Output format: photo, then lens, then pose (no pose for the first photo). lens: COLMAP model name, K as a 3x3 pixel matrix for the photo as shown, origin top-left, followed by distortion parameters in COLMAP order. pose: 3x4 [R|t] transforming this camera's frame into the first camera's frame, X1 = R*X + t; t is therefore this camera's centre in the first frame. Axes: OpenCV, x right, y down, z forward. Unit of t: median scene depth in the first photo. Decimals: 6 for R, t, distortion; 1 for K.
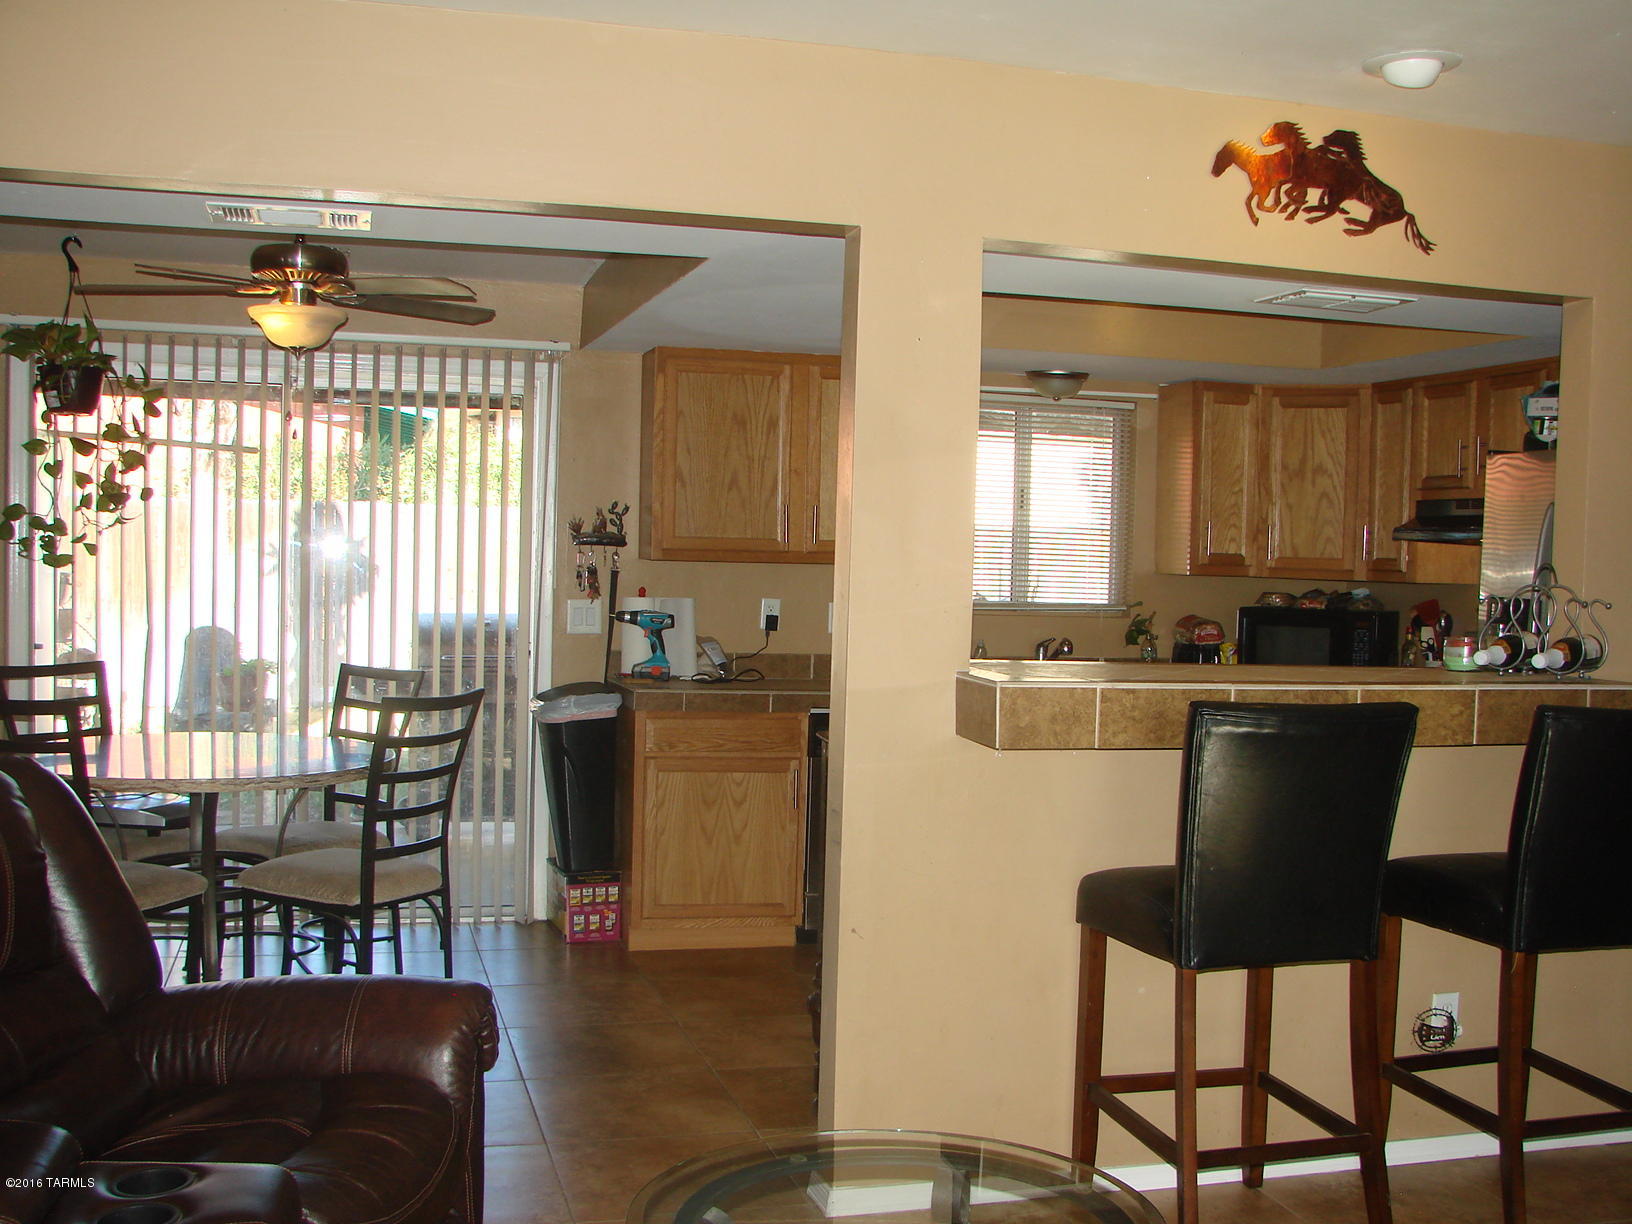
lens RADIAL K [[1748.1, 0, 867.3], [0, 1748.1, 630.7], [0, 0, 1]] dist [-0.118448, 0.000000]
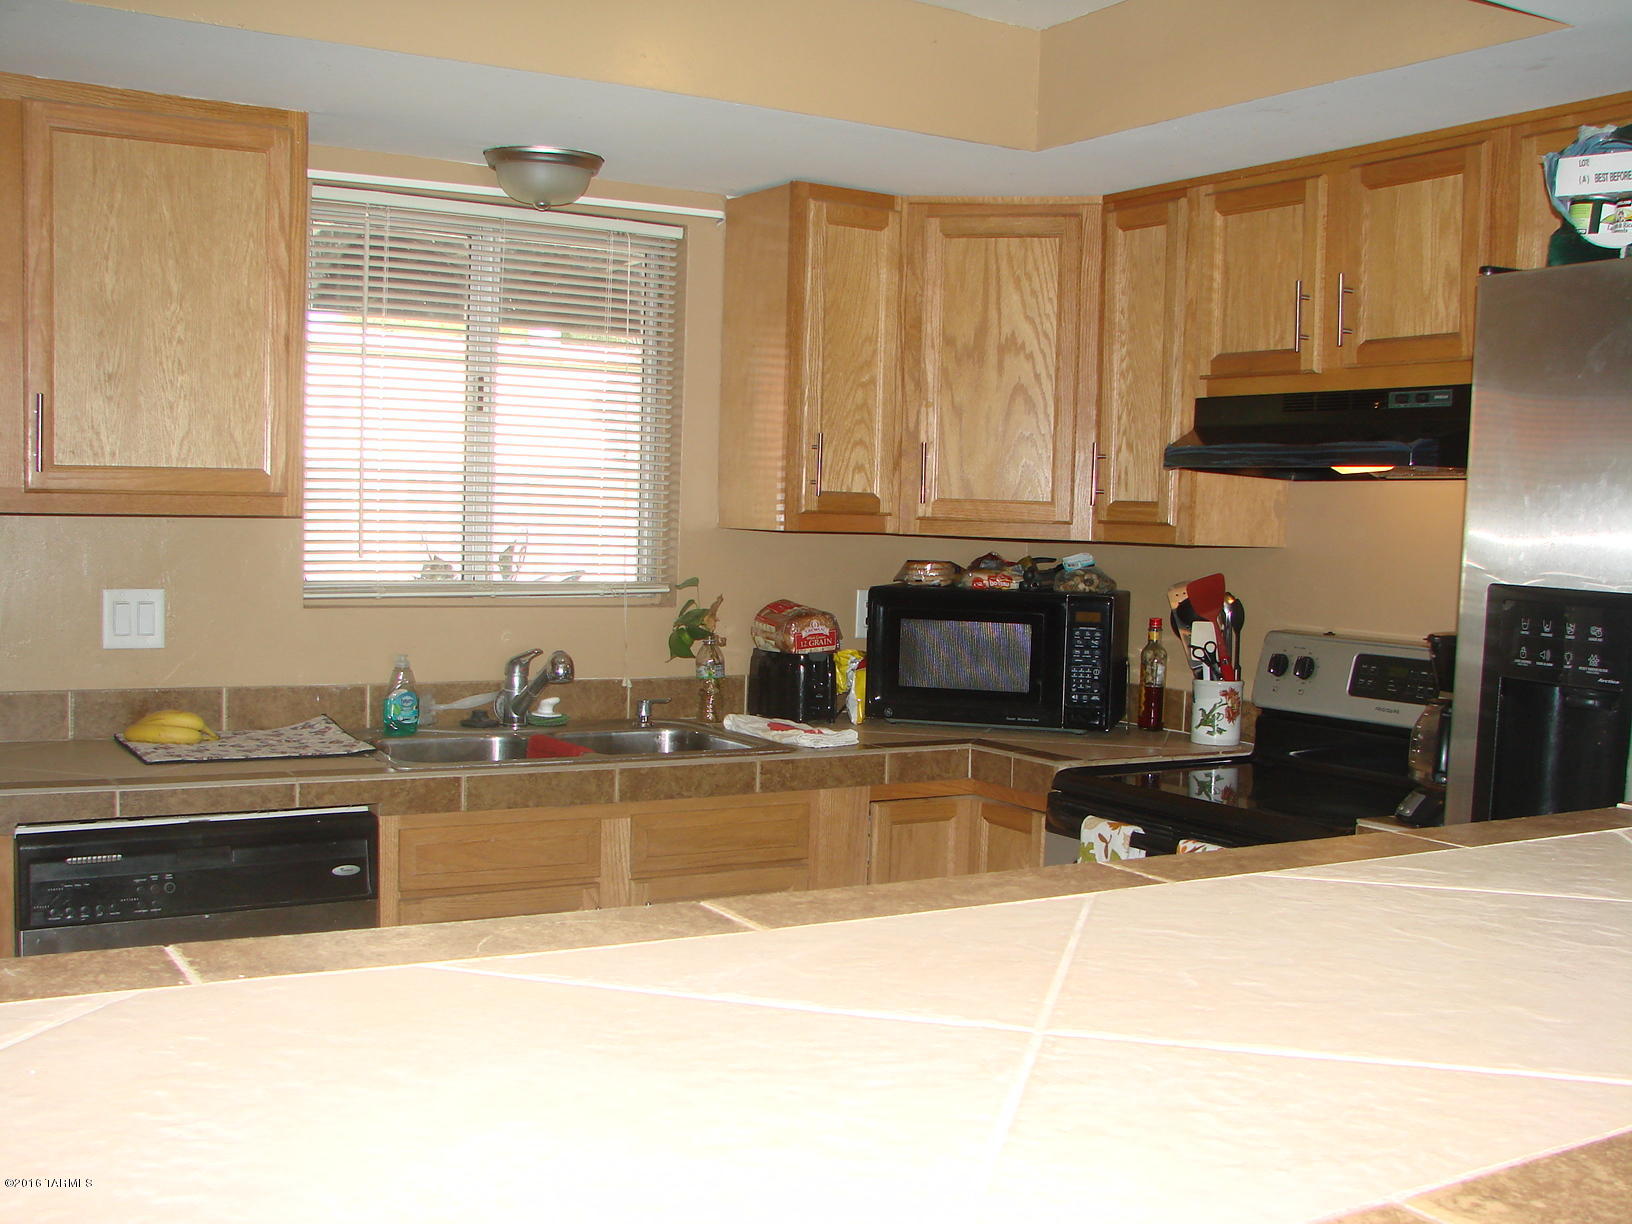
lens RADIAL K [[1748.1, 0, 890.8], [0, 1748.1, 632.2], [0, 0, 1]] dist [-0.118448, 0.000000]
pose [[0.956674, -0.016440, 0.290696, 0.059512], [0.008097, 0.999521, 0.029878, -0.017461], [-0.291048, -0.026230, 0.956349, 0.494889]]
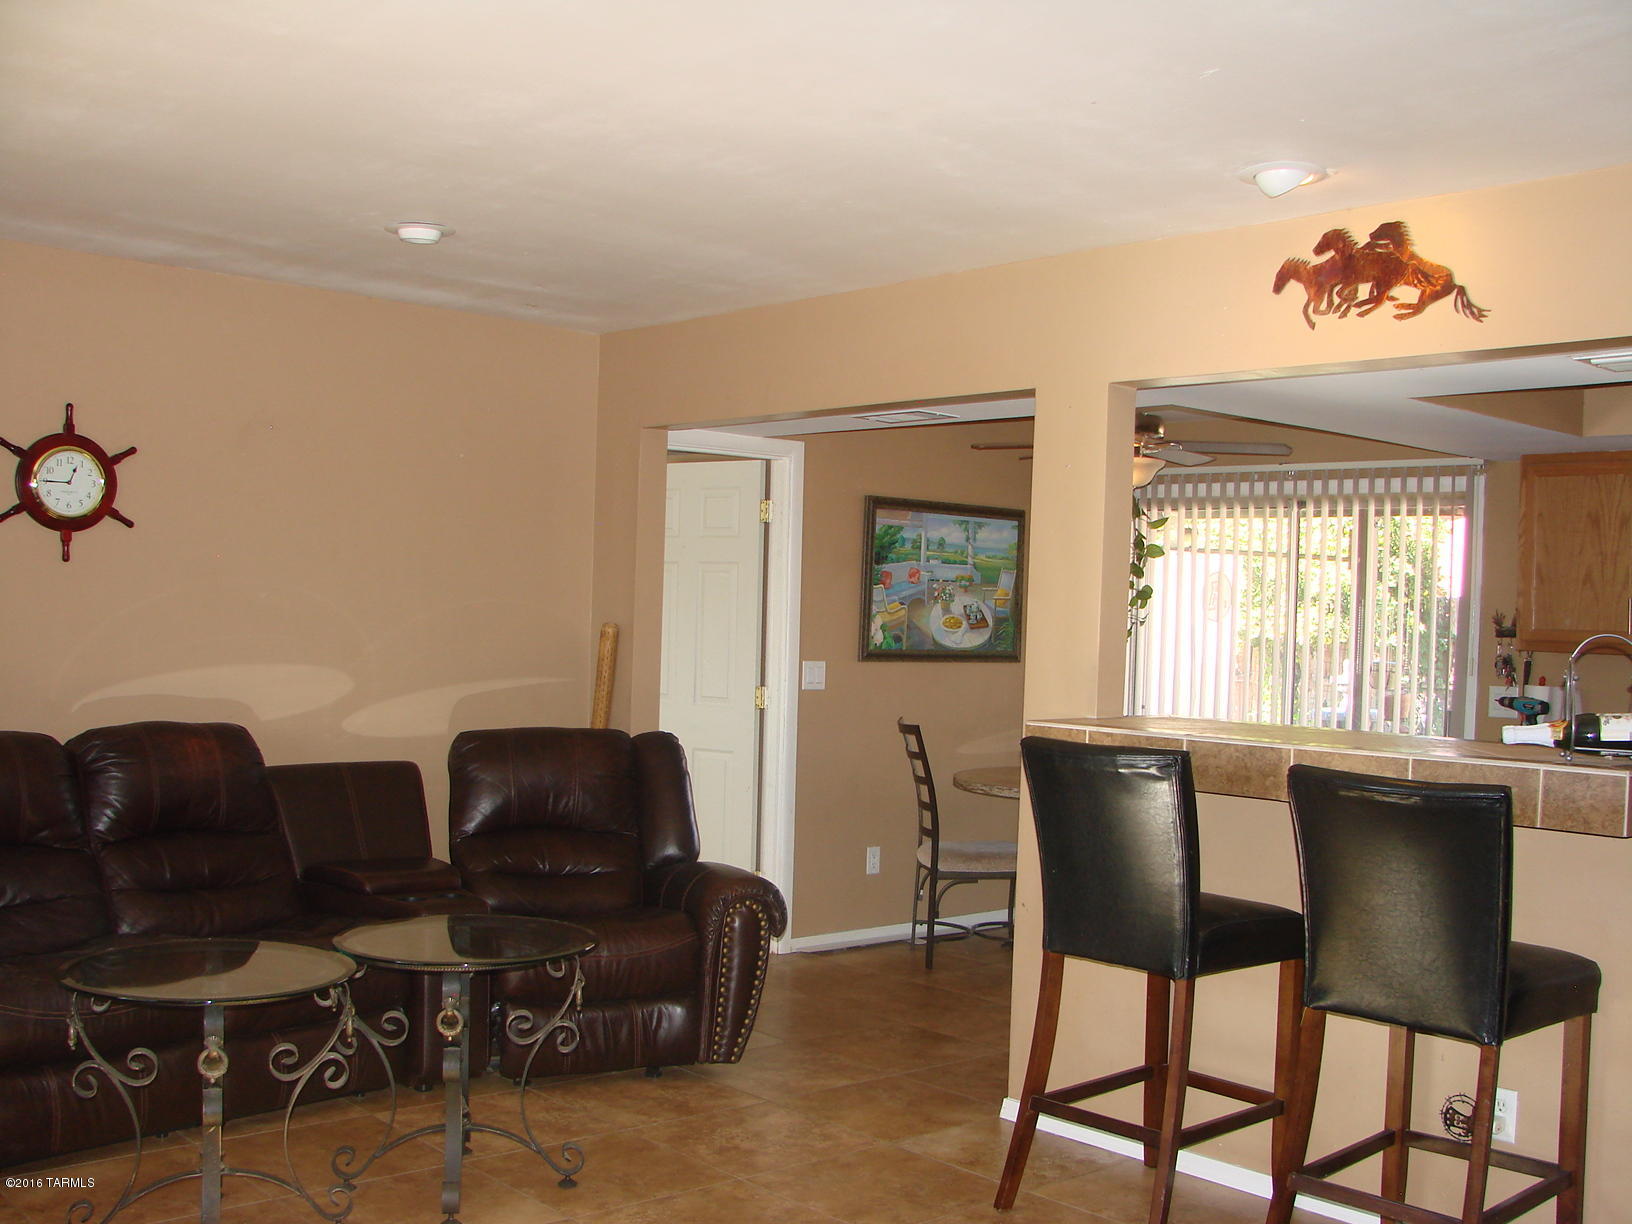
lens RADIAL K [[1748.1, 0, 826.6], [0, 1748.1, 623.4], [0, 0, 1]] dist [-0.118448, 0.000000]
pose [[0.425885, -0.009400, -0.904728, 0.654223], [-0.059597, 0.997483, -0.038418, 0.008725], [0.902812, 0.070280, 0.424253, 0.157101]]
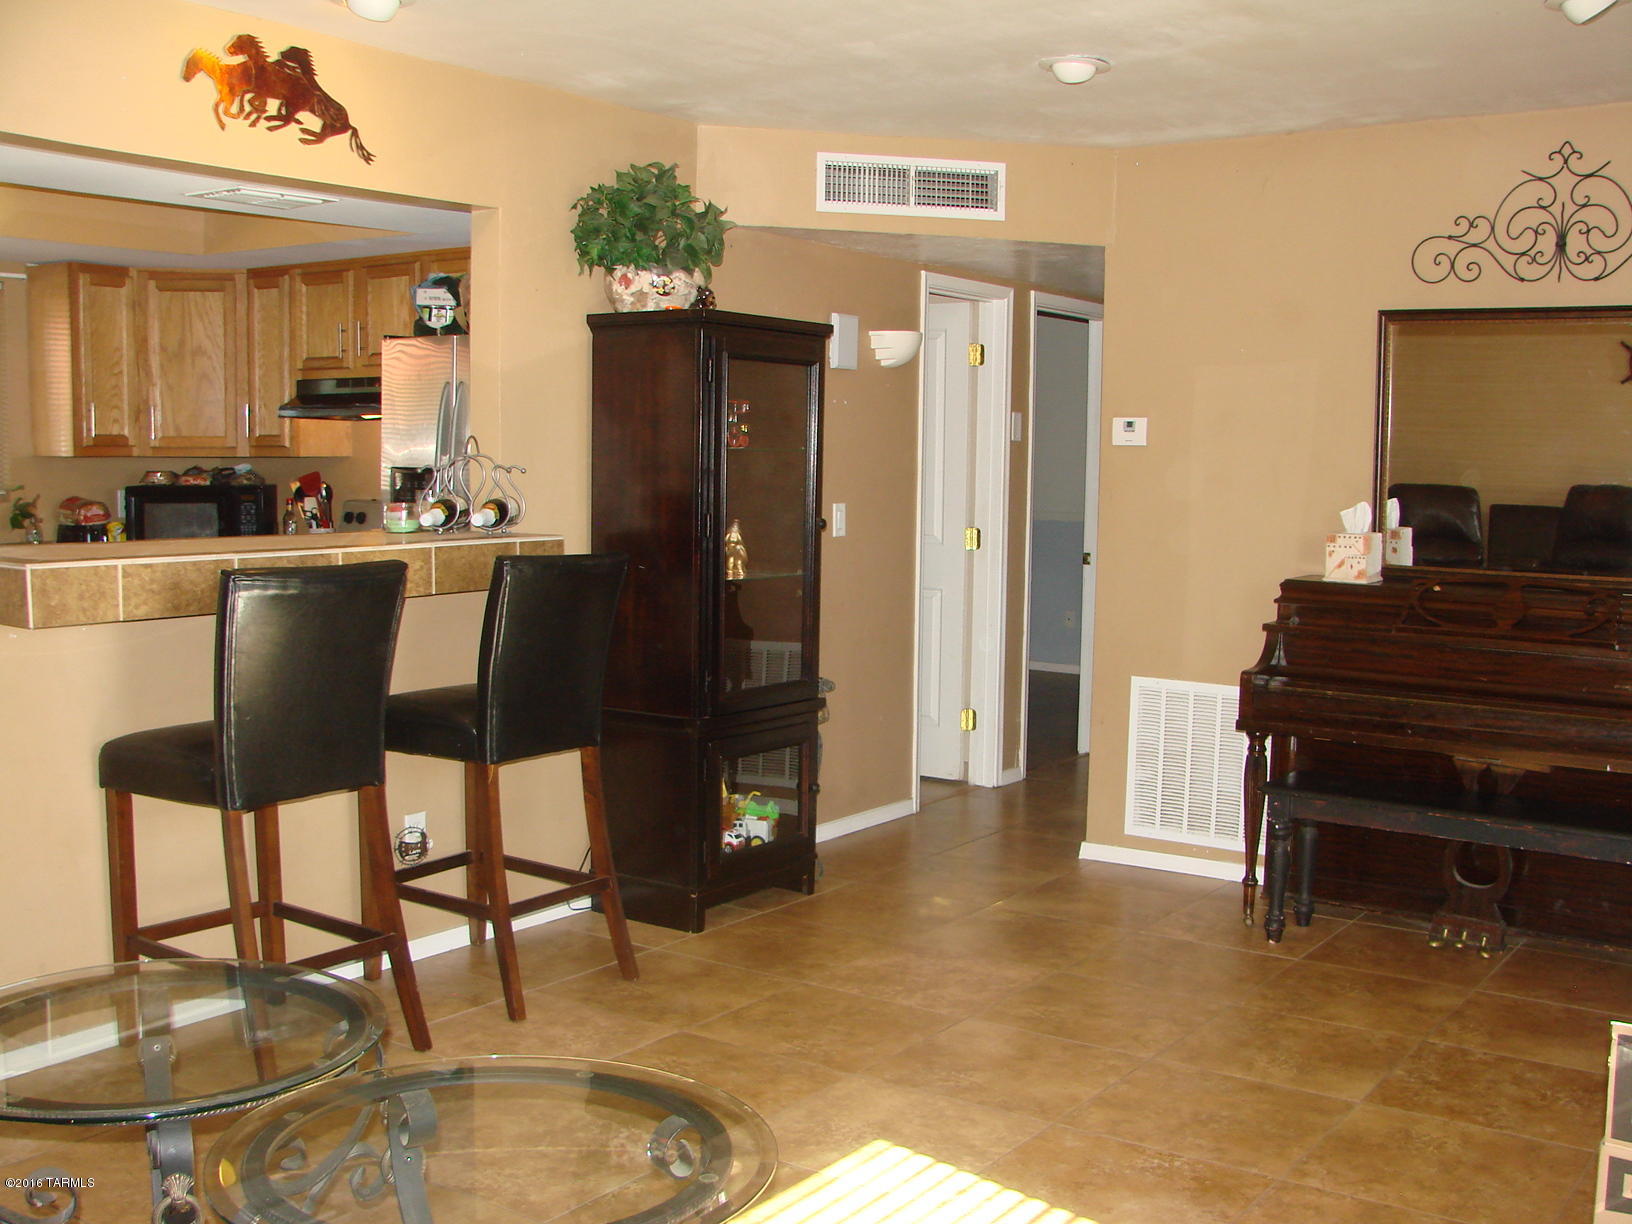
lens RADIAL K [[1748.1, 0, 823.9], [0, 1748.1, 599.9], [0, 0, 1]] dist [-0.118448, 0.000000]
pose [[0.784892, -0.074667, 0.615118, -0.095387], [0.040641, 0.996779, 0.069138, -0.000204], [-0.618299, -0.029267, 0.785398, -0.048598]]
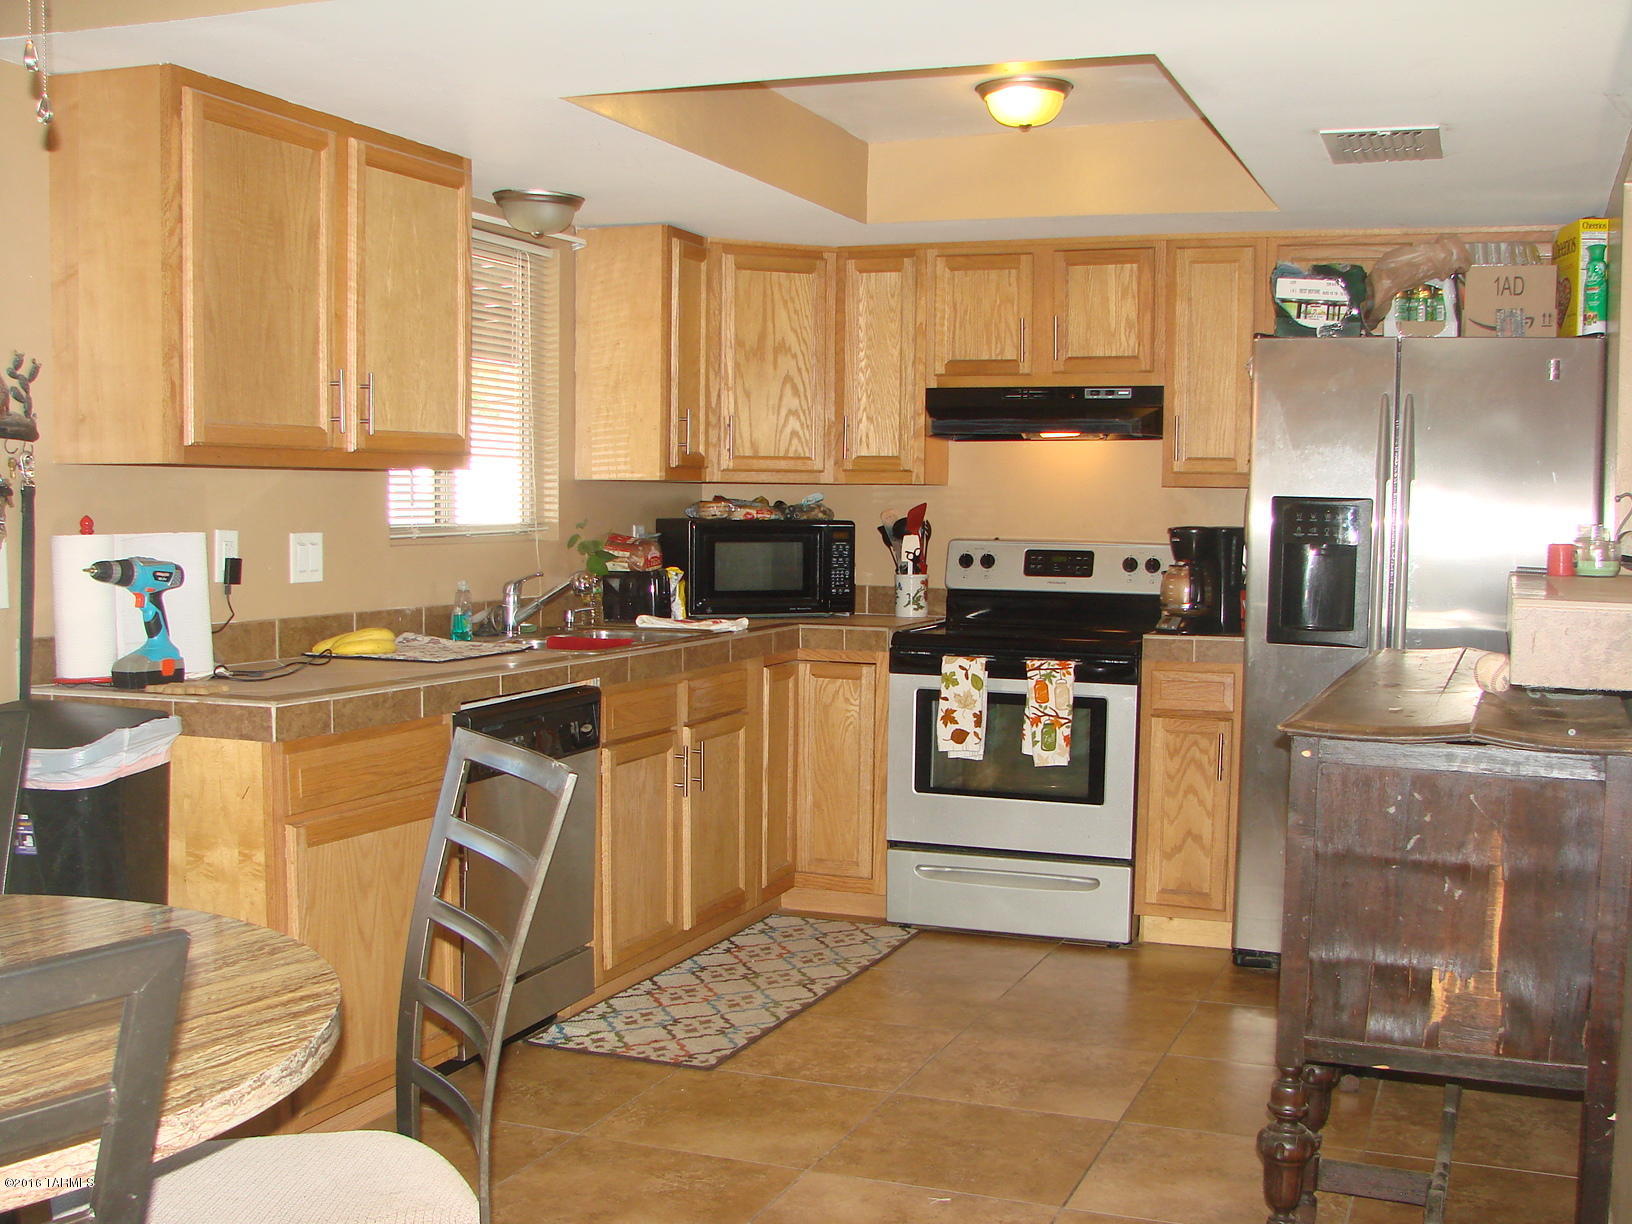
lens RADIAL K [[1827.1, 0, 810.1], [0, 1827.1, 615.2], [0, 0, 1]] dist [-0.137378, 0.000000]
pose [[0.598319, -0.070759, 0.798127, -0.452236], [0.041251, 0.997492, 0.057510, -0.017586], [-0.800195, -0.001486, 0.599738, 0.510579]]
